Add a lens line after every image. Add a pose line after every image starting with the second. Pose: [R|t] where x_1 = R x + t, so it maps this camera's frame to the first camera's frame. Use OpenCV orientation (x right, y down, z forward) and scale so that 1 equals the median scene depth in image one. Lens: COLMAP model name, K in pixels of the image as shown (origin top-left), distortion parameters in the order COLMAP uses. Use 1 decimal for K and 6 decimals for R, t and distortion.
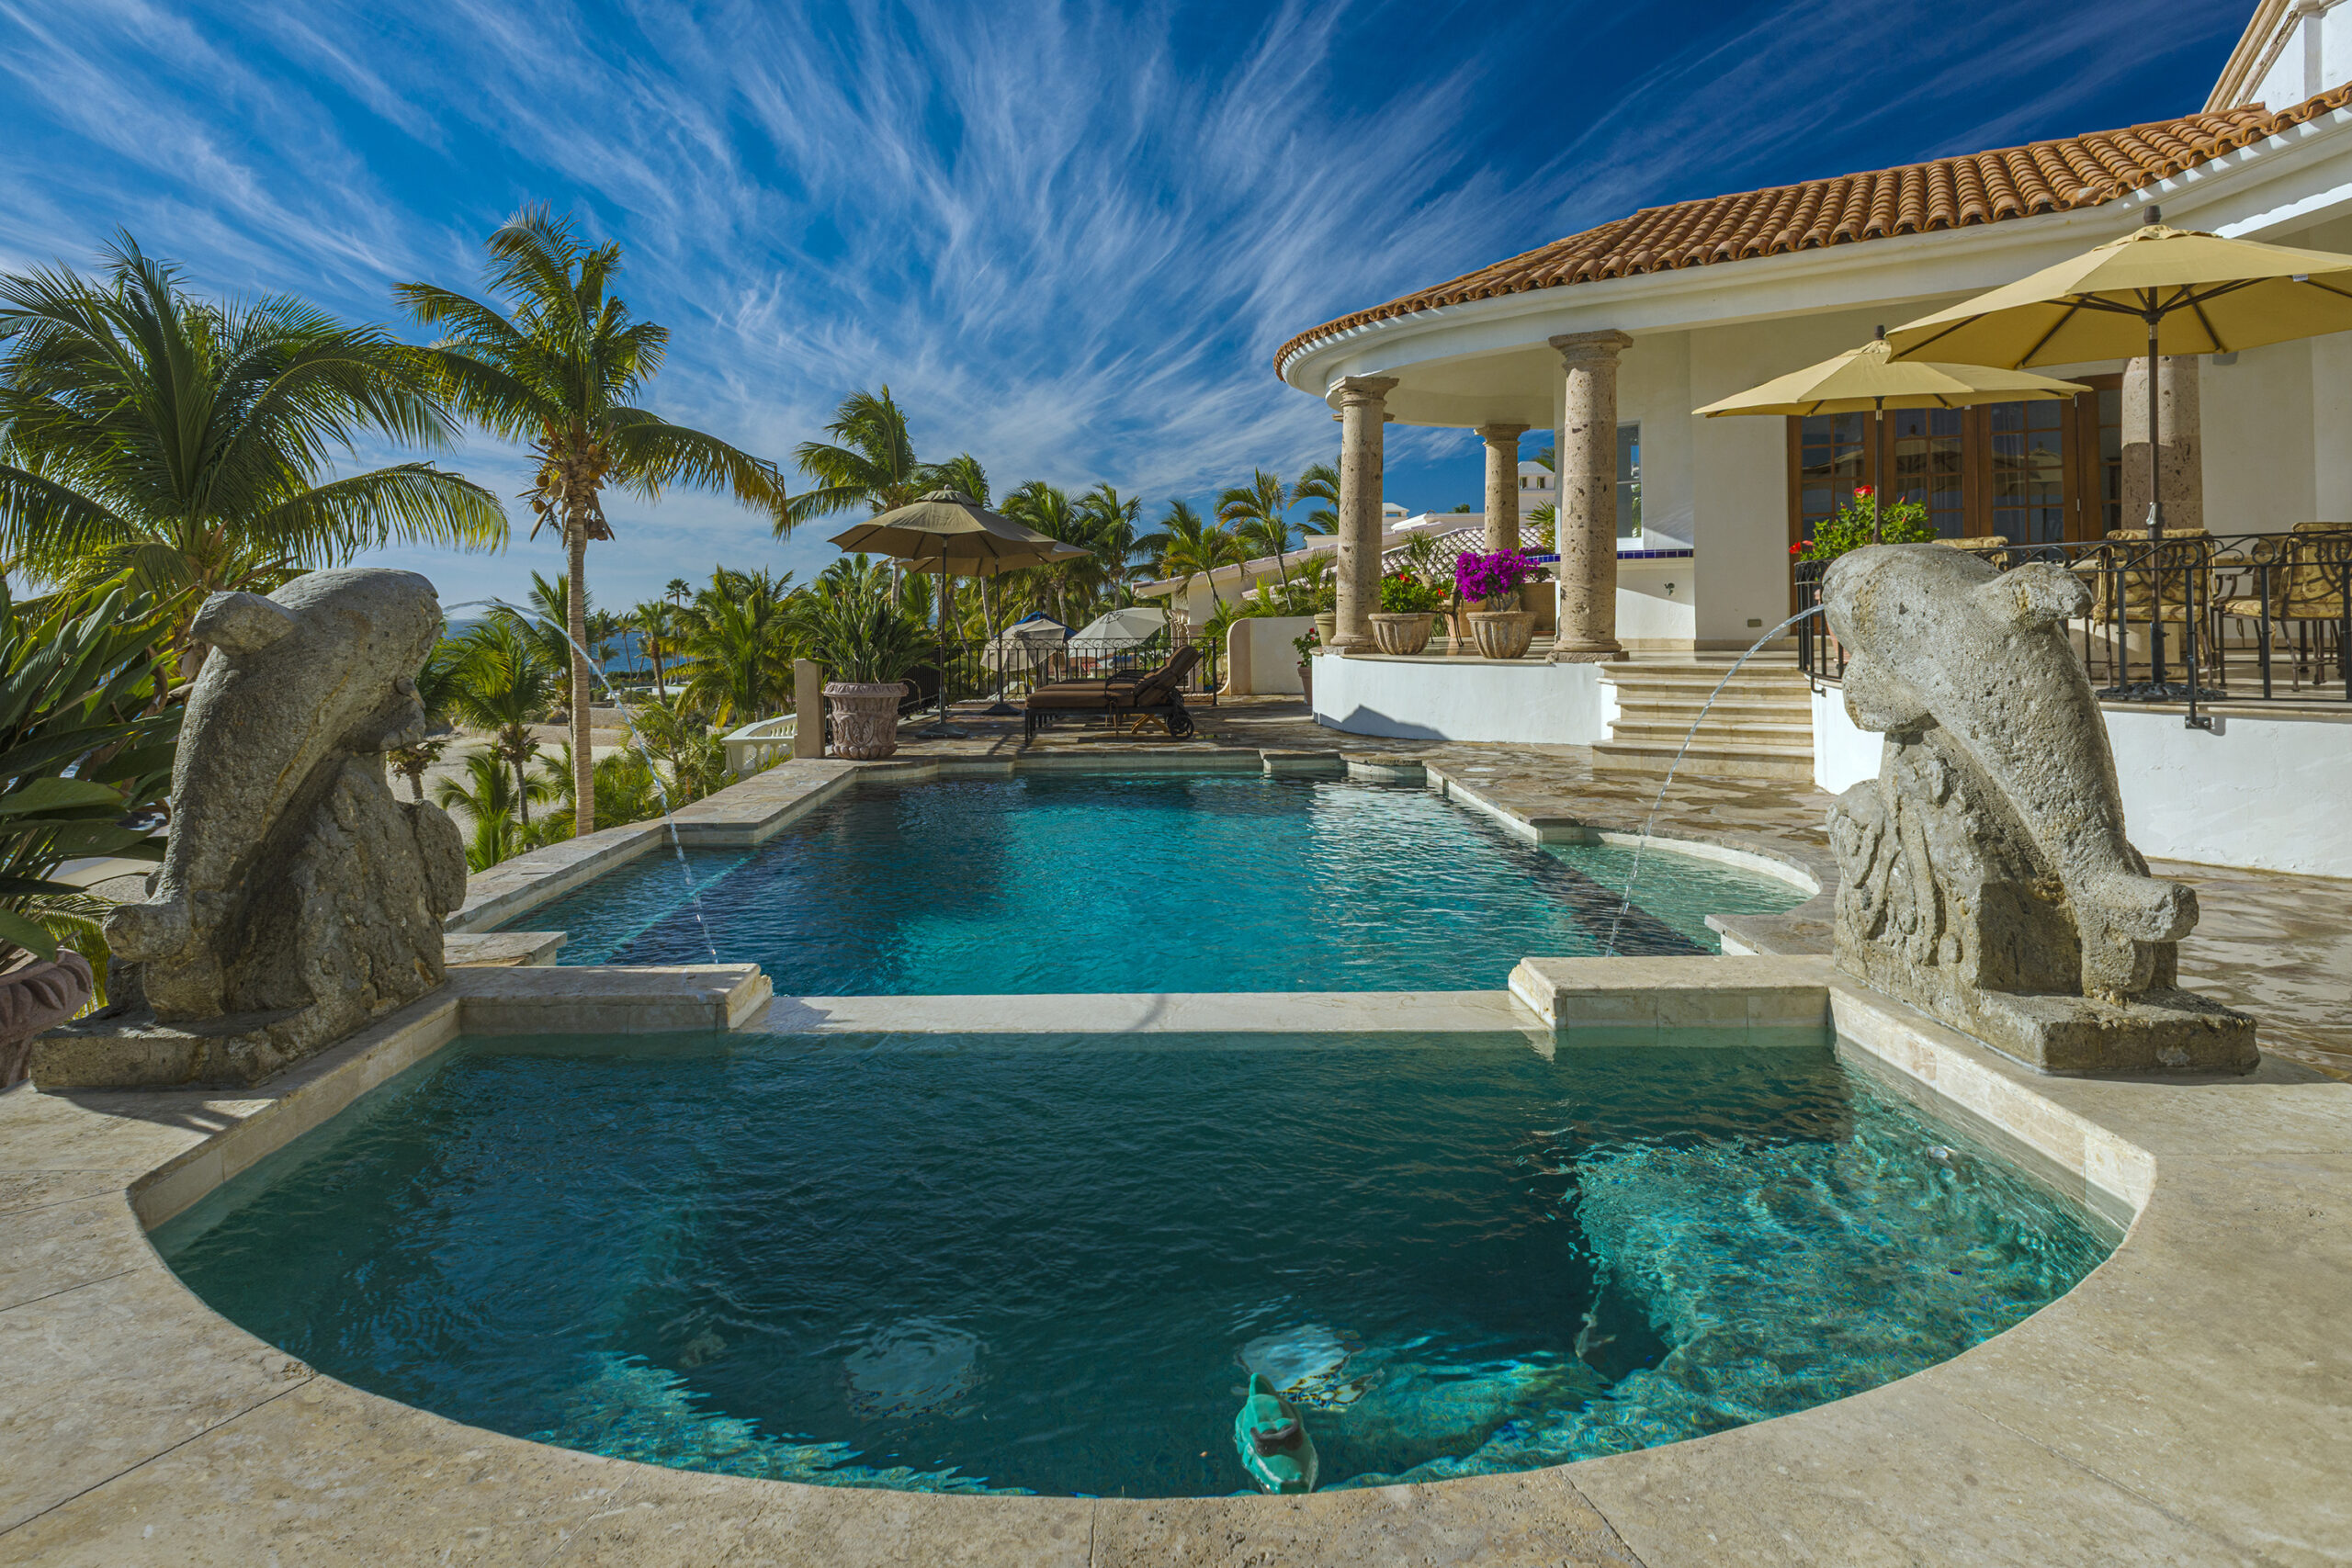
lens RADIAL K [[1346.8, 0, 1136.5], [0, 1346.8, 606.7], [0, 0, 1]] dist [0.022253, -0.001685]
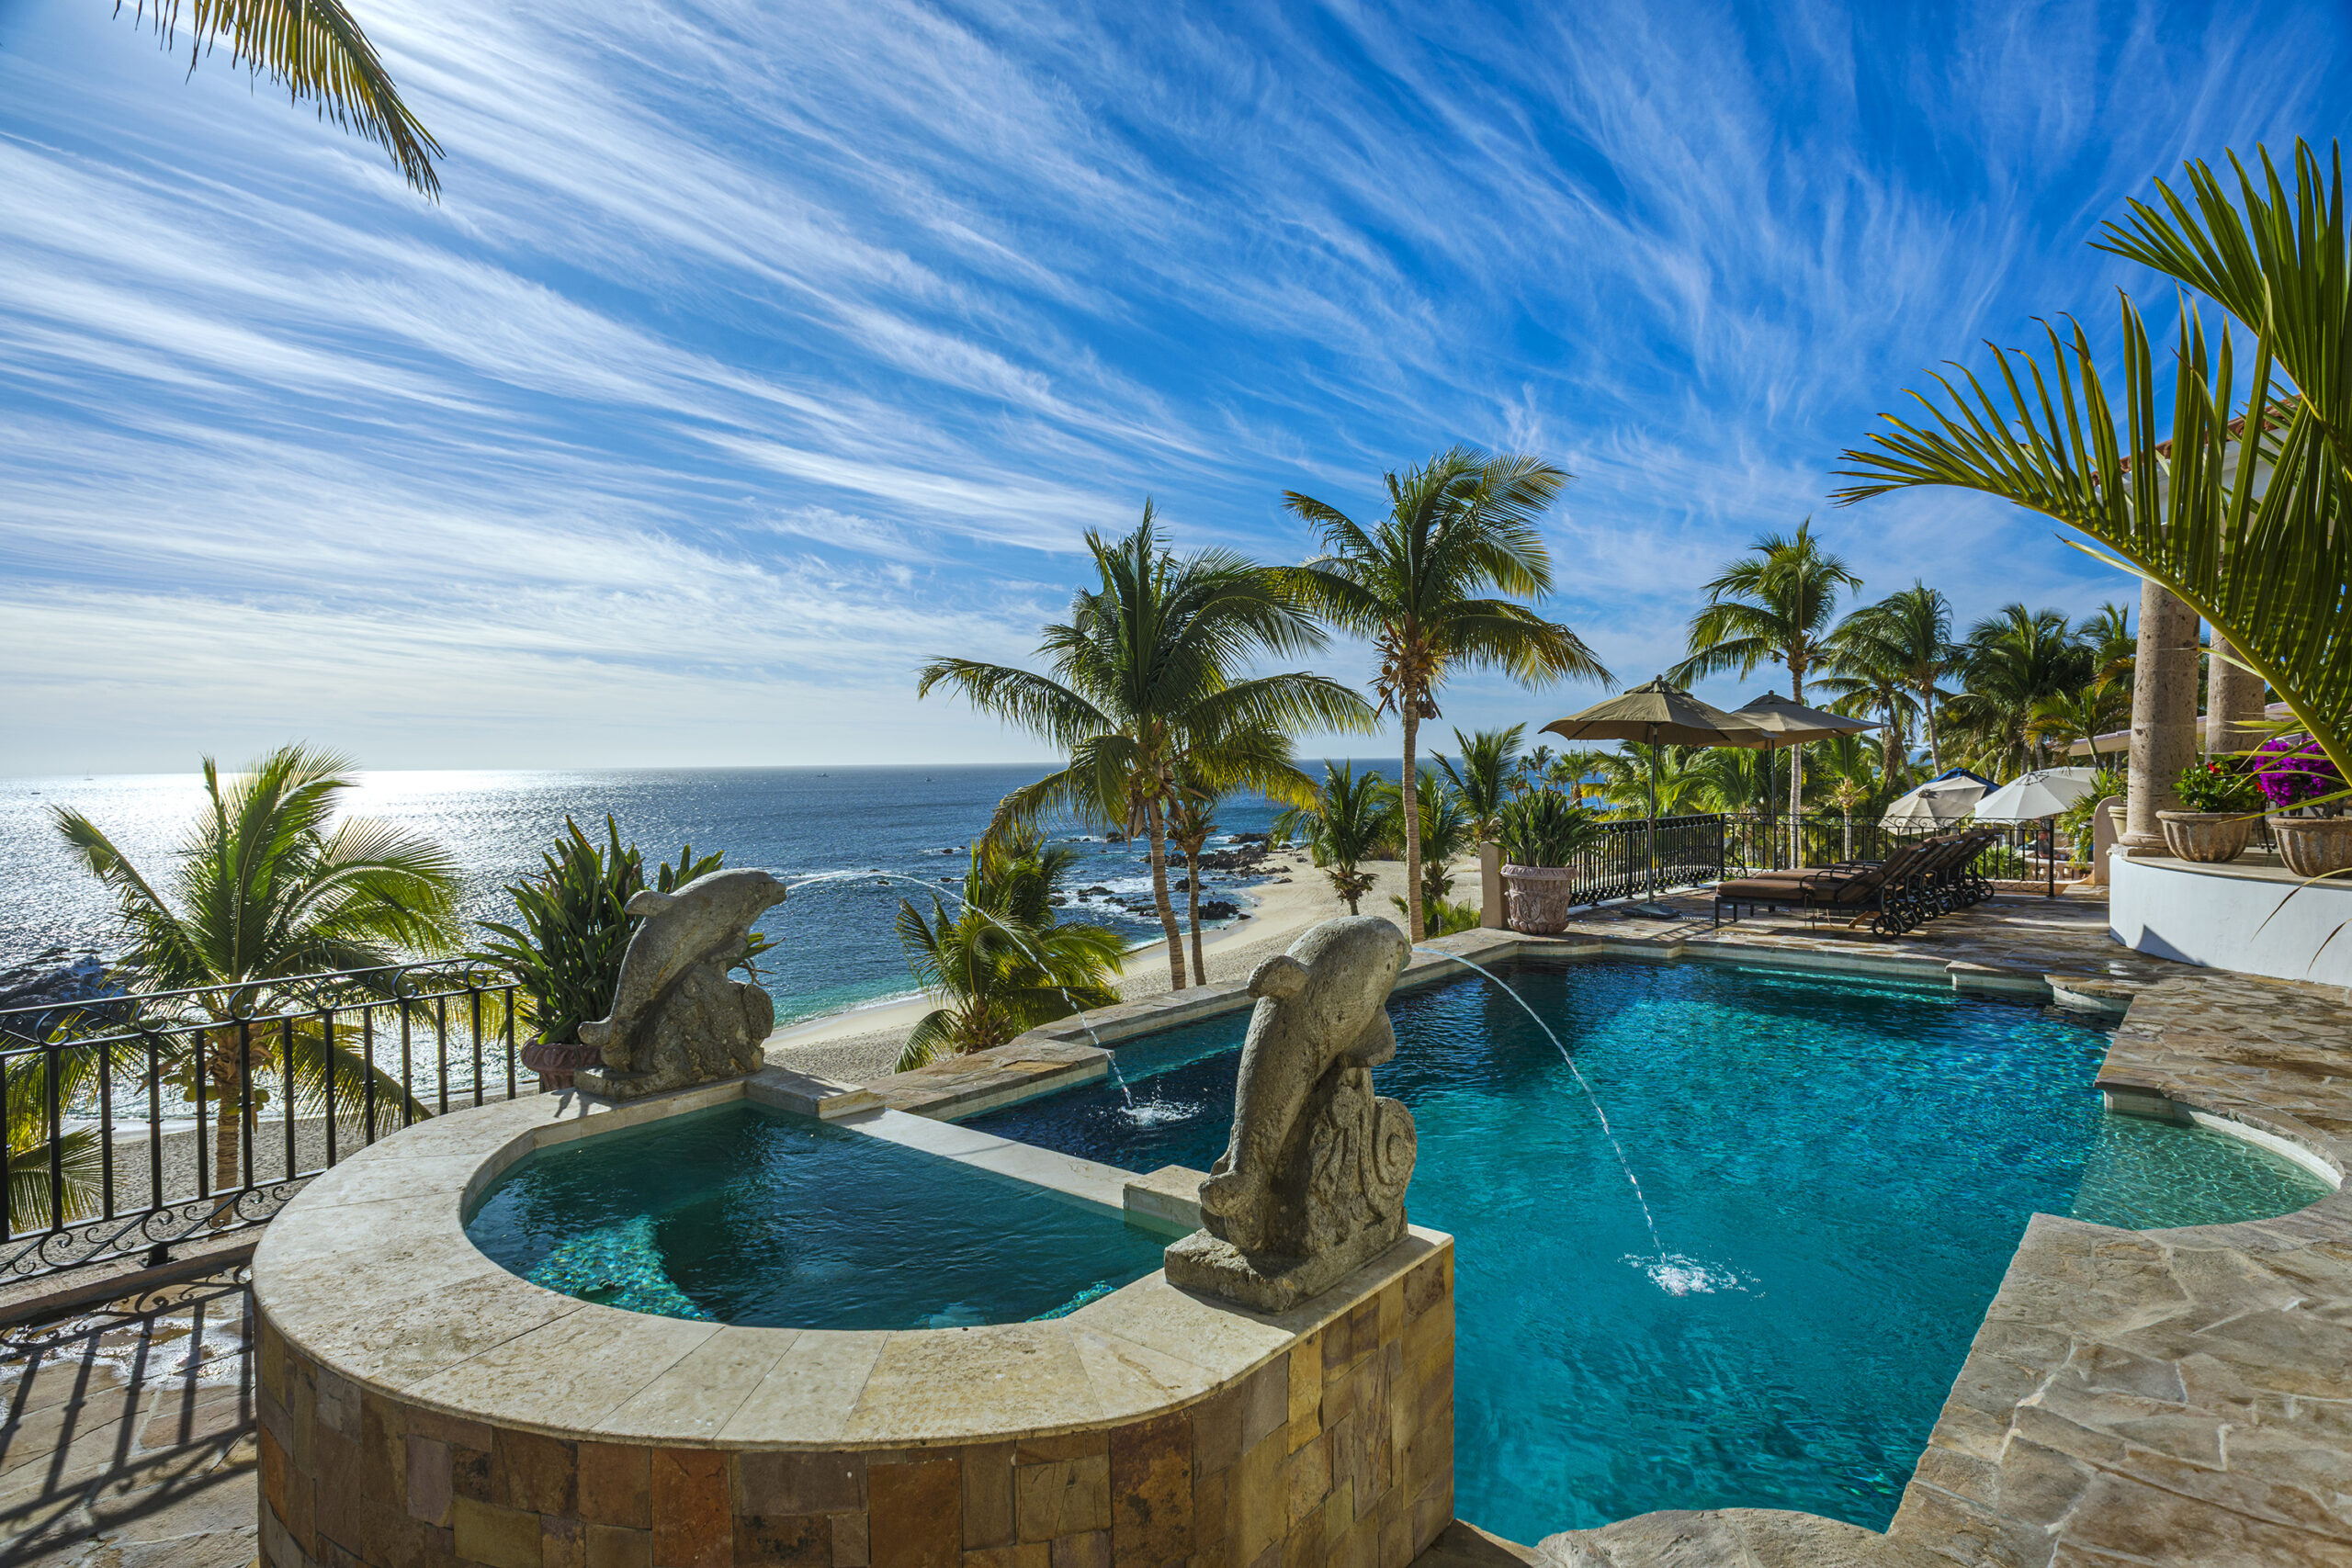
lens RADIAL K [[1297.8, 0, 1181.1], [0, 1297.8, 783.7], [0, 0, 1]] dist [0.024277, -0.001044]
pose [[0.778459, 0.013097, -0.627559, 0.250367], [0.005113, 0.999617, 0.027204, -0.043505], [0.627675, -0.024386, 0.778094, -0.026805]]
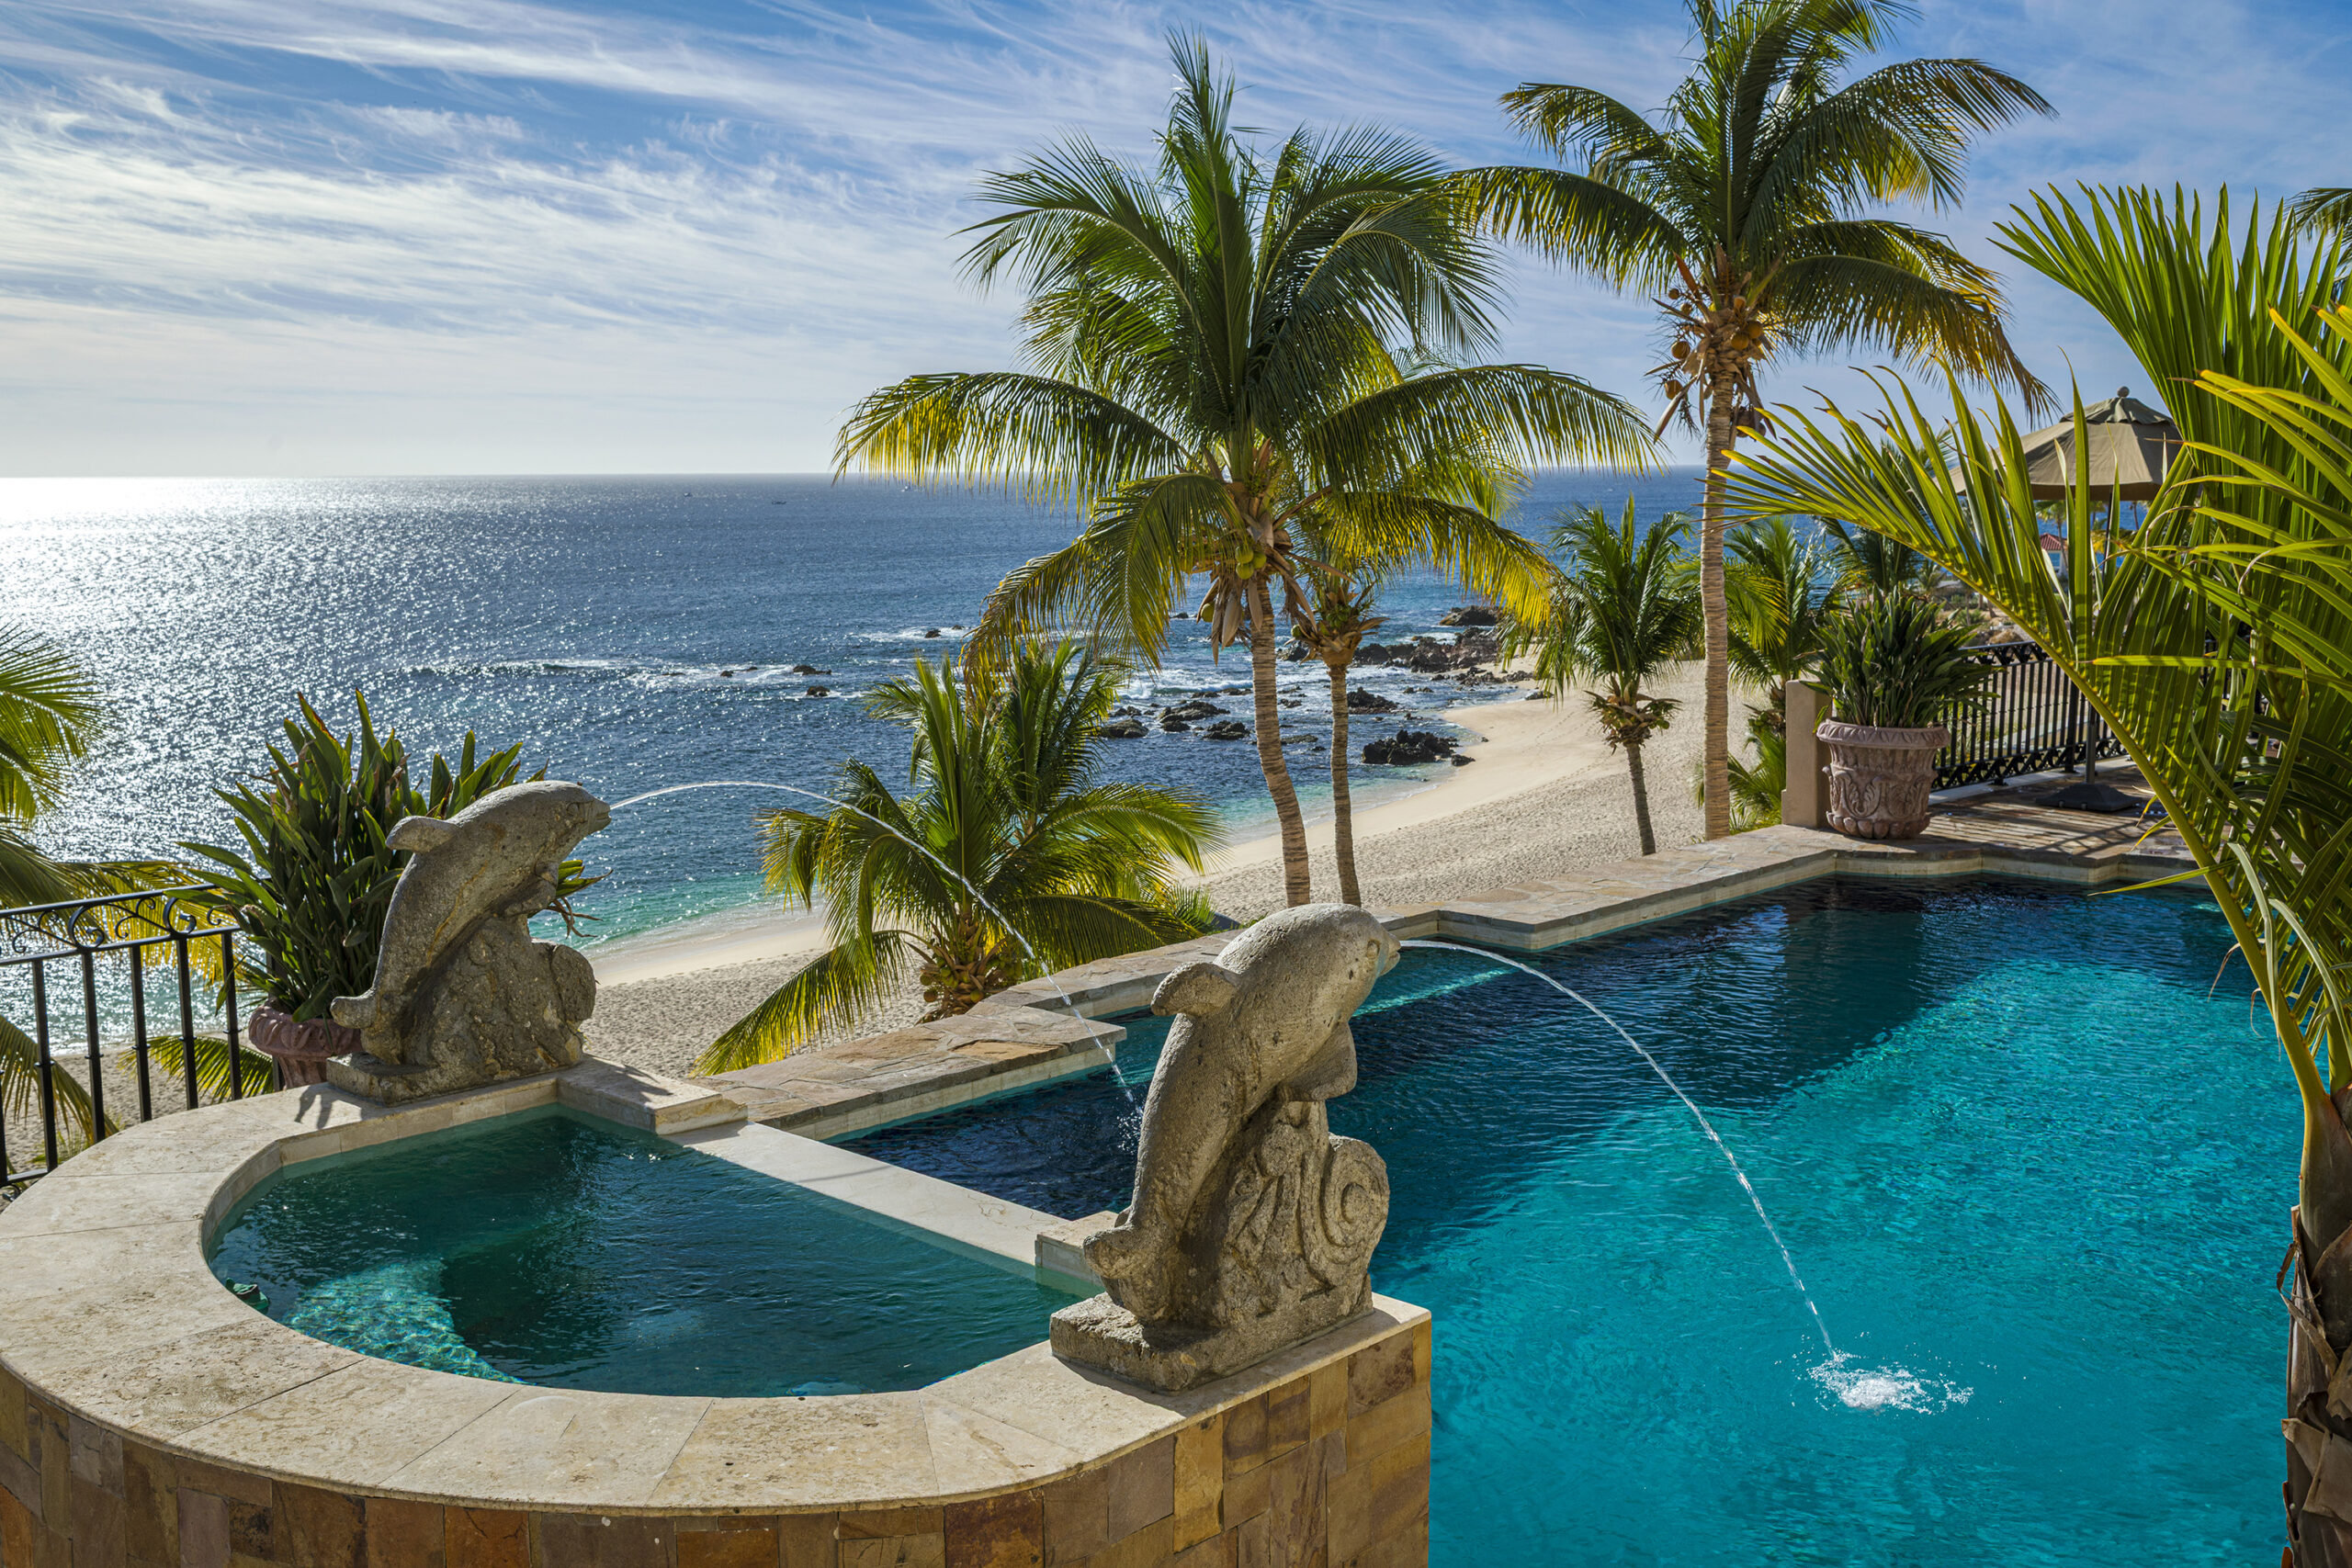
lens RADIAL K [[2352.3, 0, 1176.0], [0, 2352.3, 784.0], [0, 0, 1]] dist [0.085227, -0.087668]
pose [[0.728625, 0.095857, -0.678171, 0.344226], [0.001265, 0.989968, 0.141288, -0.080058], [0.684911, -0.103804, 0.721194, -0.078623]]
